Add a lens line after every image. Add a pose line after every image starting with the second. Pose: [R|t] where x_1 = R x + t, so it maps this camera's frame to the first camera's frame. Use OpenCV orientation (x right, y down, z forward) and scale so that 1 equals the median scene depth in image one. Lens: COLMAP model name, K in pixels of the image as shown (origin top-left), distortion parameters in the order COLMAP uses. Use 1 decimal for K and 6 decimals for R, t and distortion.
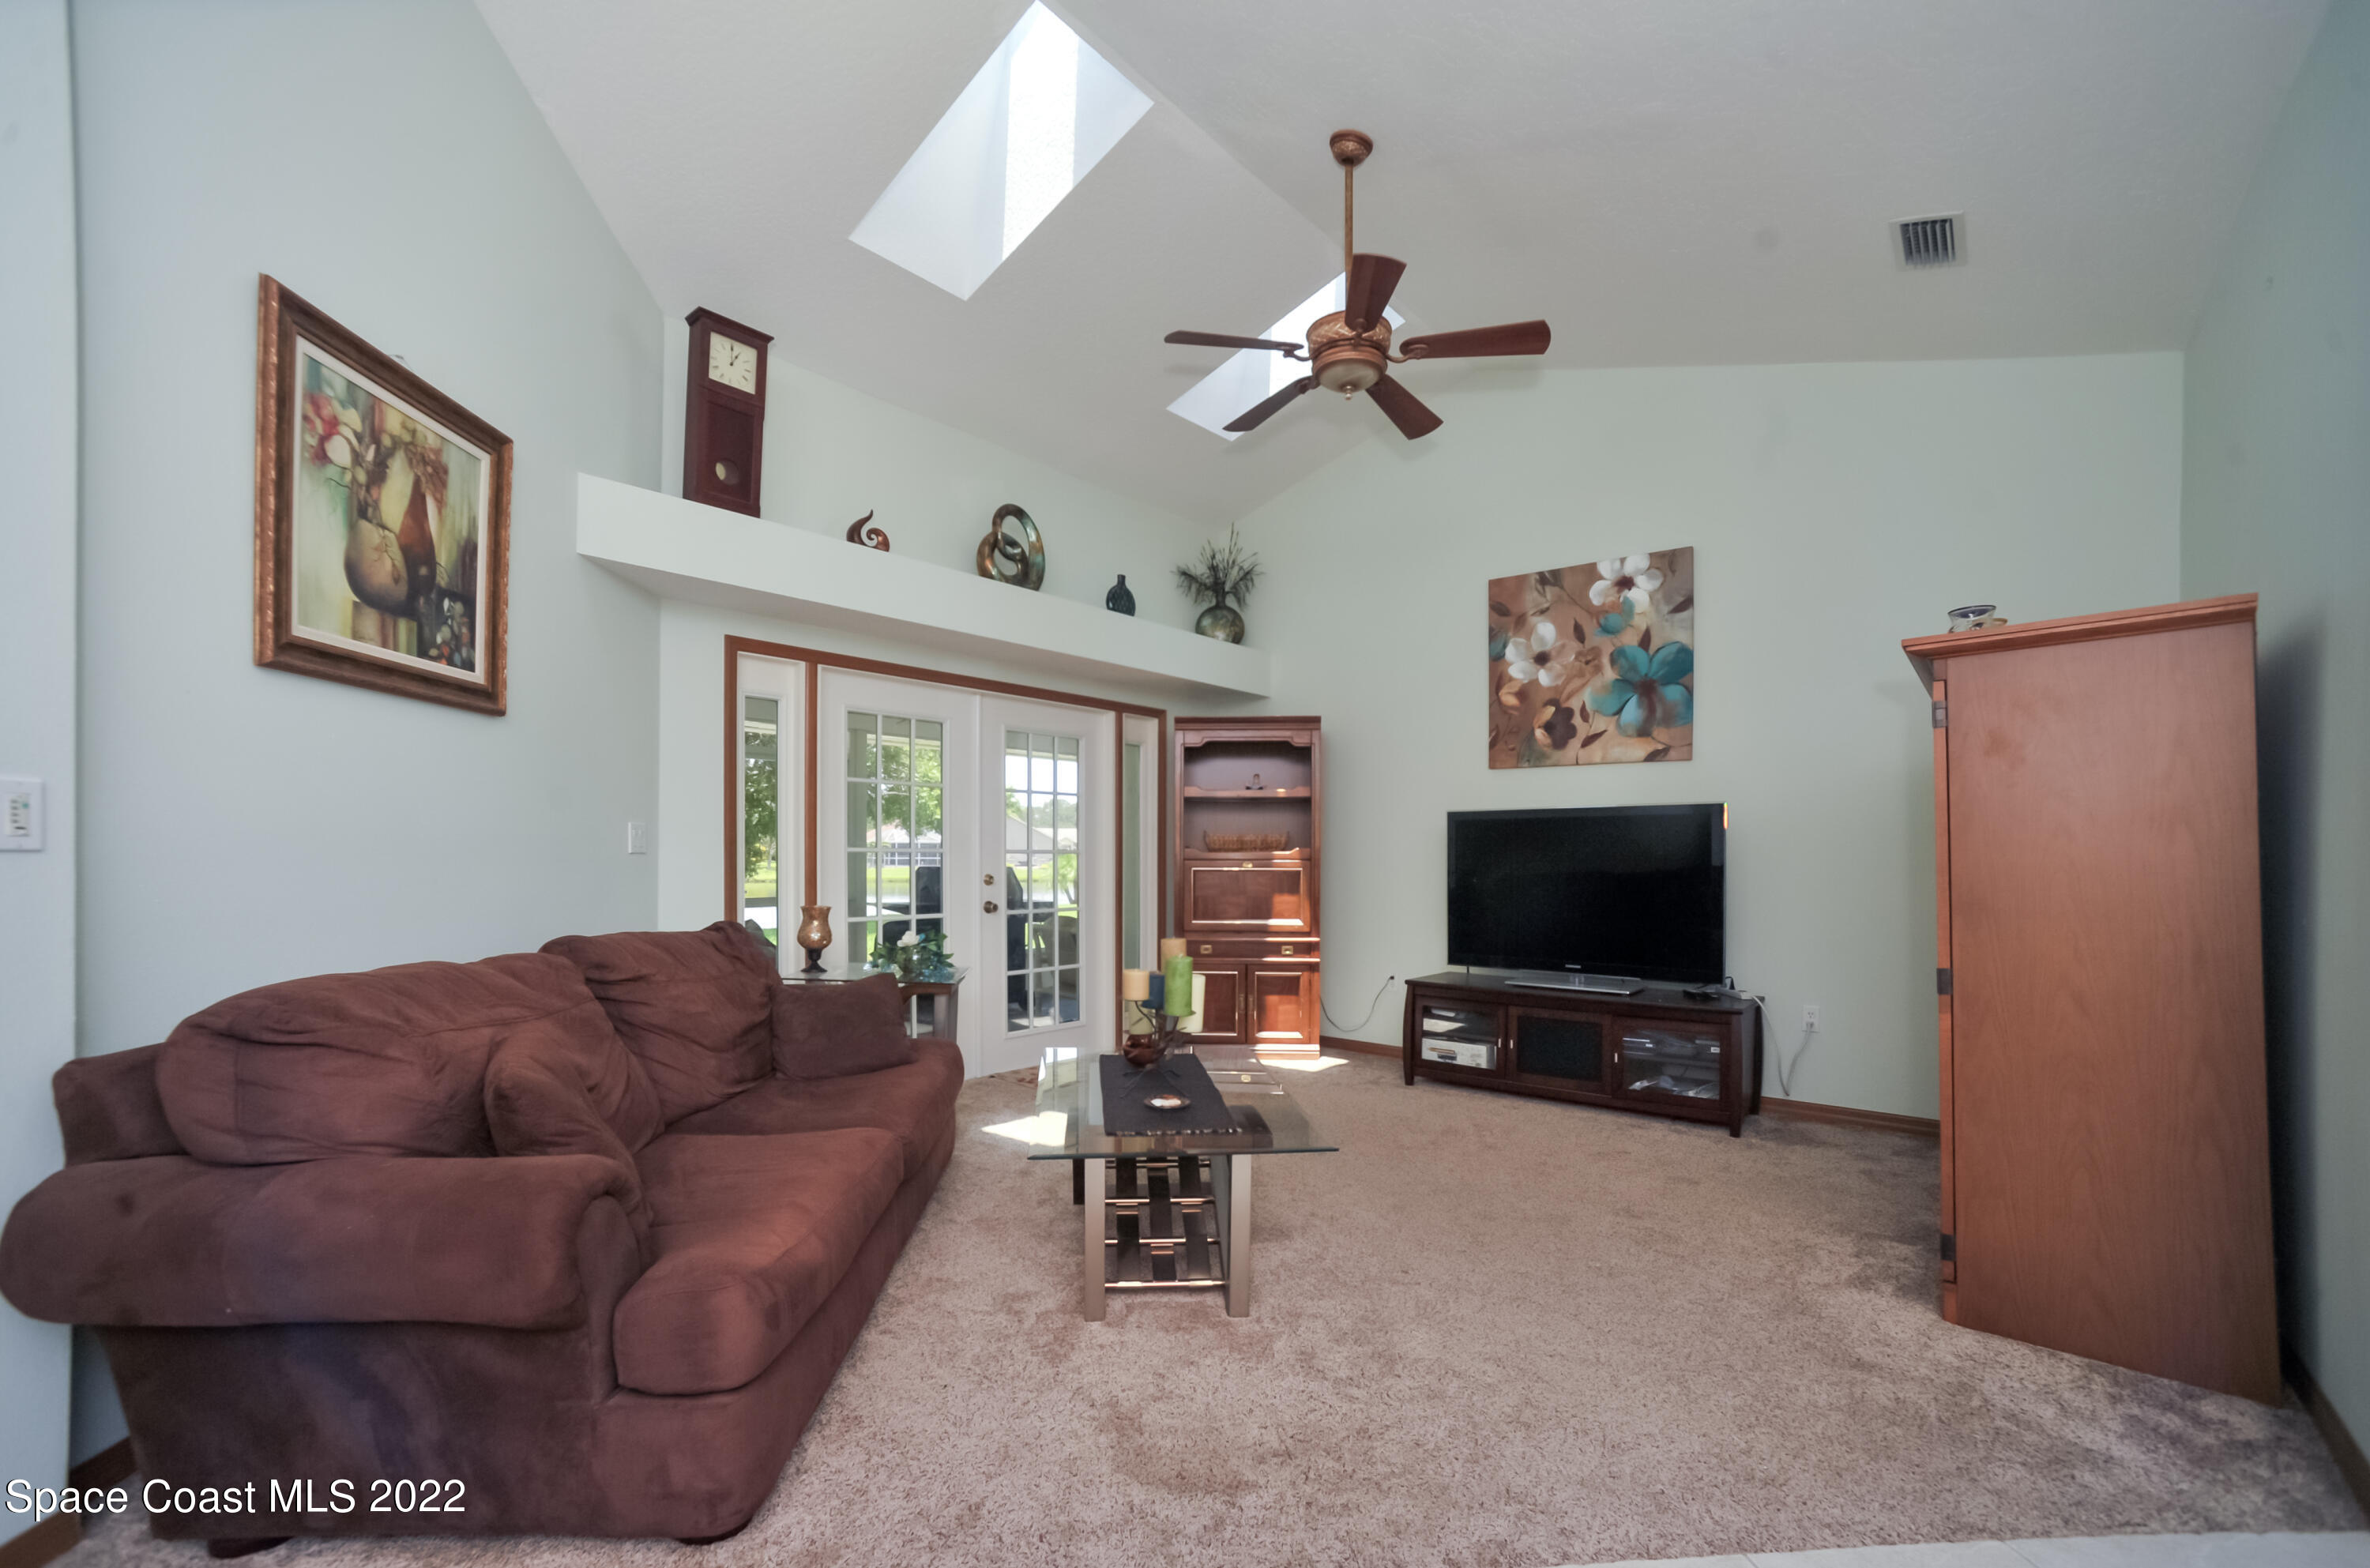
lens RADIAL K [[955.3, 0, 1185.4], [0, 955.3, 853.5], [0, 0, 1]] dist [-0.075547, 0.024151]
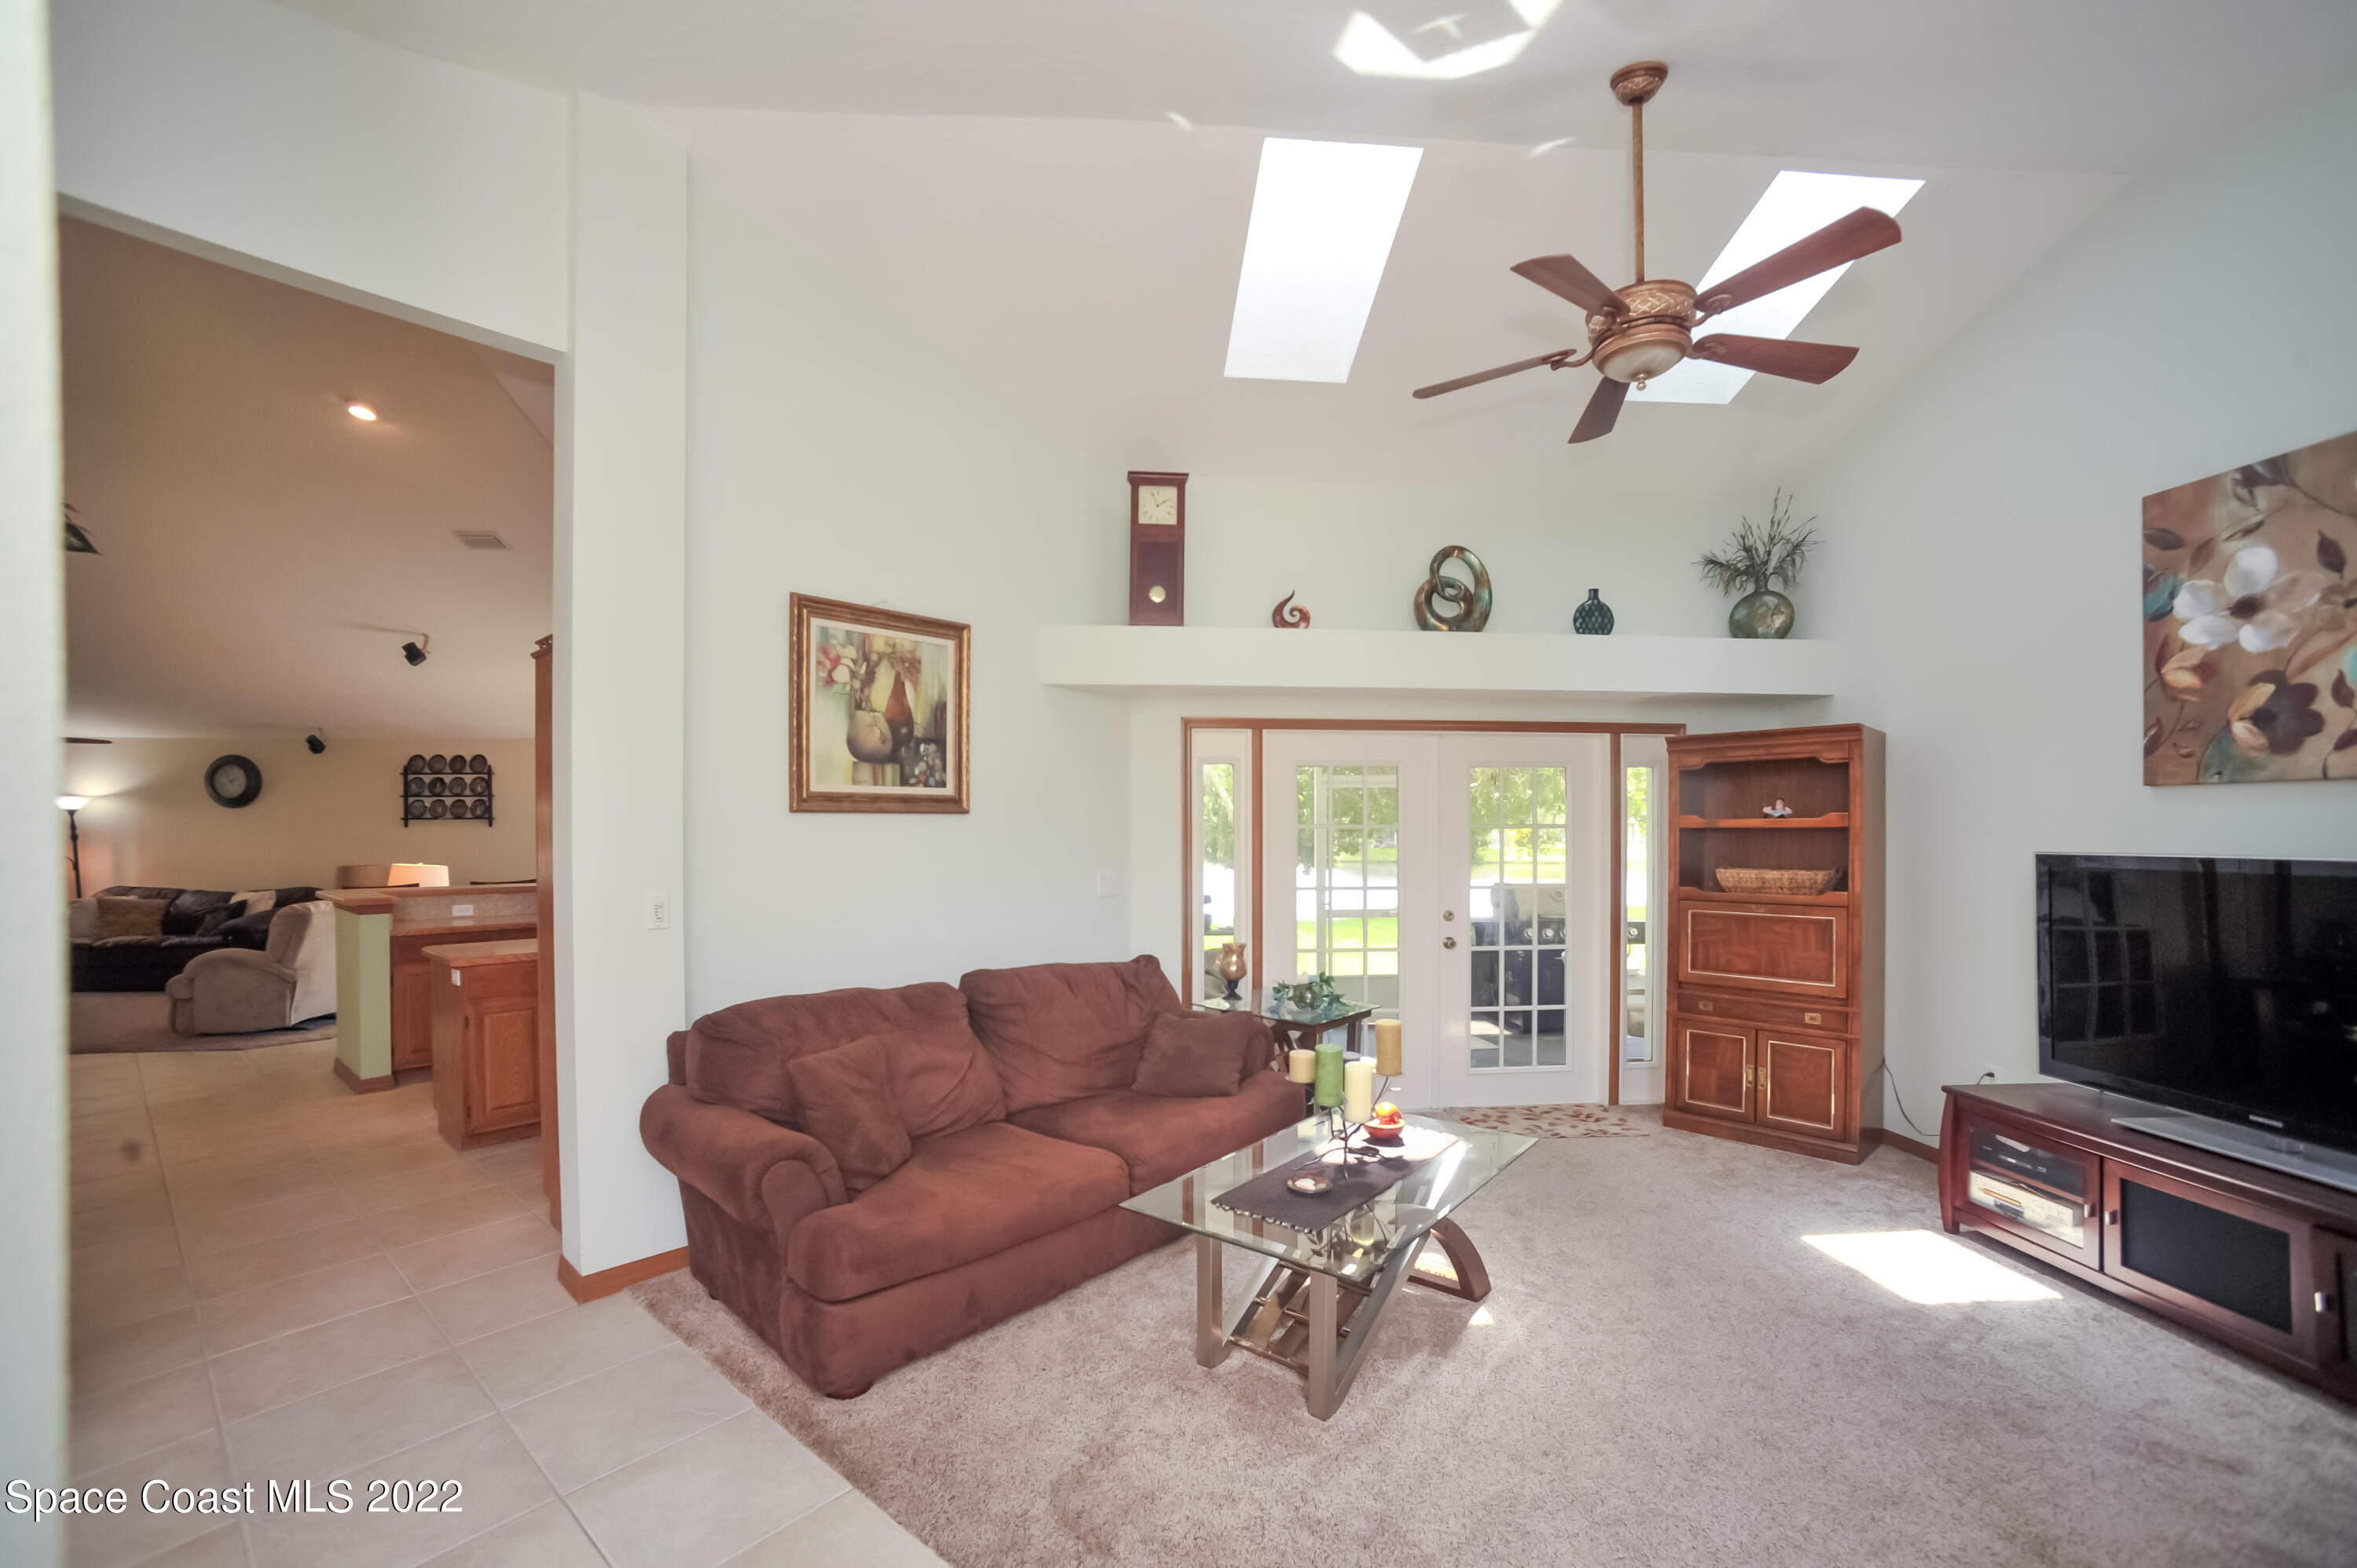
lens RADIAL K [[935.0, 0, 1171.9], [0, 935.0, 830.0], [0, 0, 1]] dist [-0.072735, 0.027059]
pose [[0.709531, -0.007238, -0.704637, 0.404110], [0.002932, 0.999969, -0.007319, -0.082229], [0.704668, 0.003127, 0.709530, 0.125318]]
